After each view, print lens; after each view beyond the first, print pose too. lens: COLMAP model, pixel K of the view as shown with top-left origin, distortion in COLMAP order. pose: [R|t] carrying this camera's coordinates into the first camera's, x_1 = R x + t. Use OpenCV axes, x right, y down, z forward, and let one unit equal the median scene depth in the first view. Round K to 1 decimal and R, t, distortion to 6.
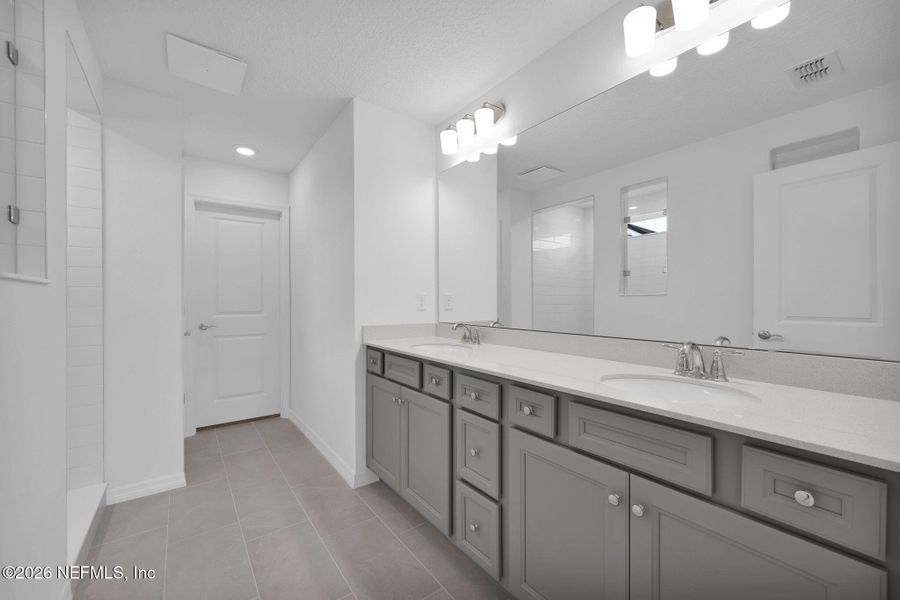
lens RADIAL K [[361.4, 0, 450.1], [0, 361.4, 299.1], [0, 0, 1]] dist [0.001816, 0.000087]
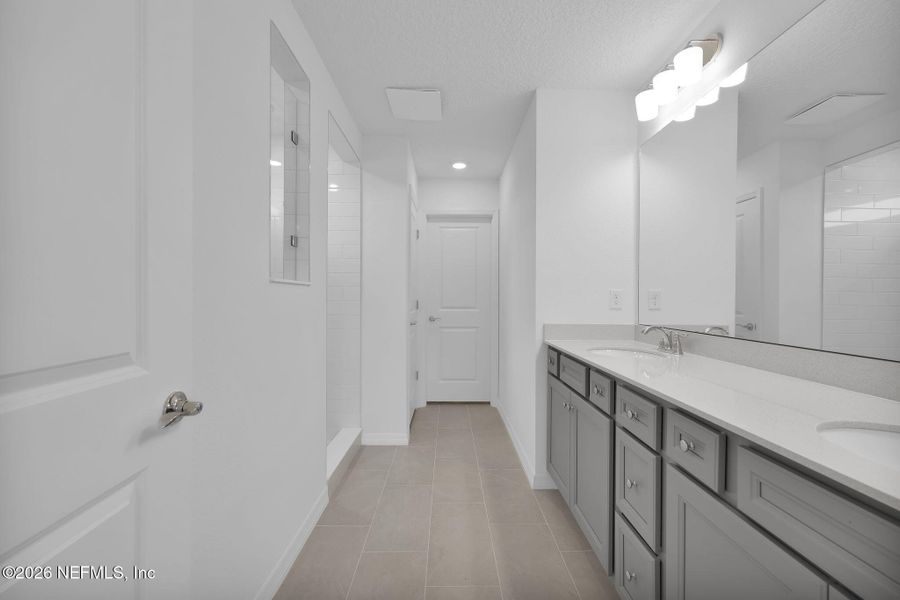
lens RADIAL K [[373.2, 0, 450.0], [0, 373.2, 300.0], [0, 0, 1]] dist [-0.001581, -0.000397]
pose [[0.805035, 0.009346, -0.593154, 0.151880], [-0.003806, 0.999937, 0.010590, 0.000748], [0.593216, -0.006268, 0.805019, 0.053264]]
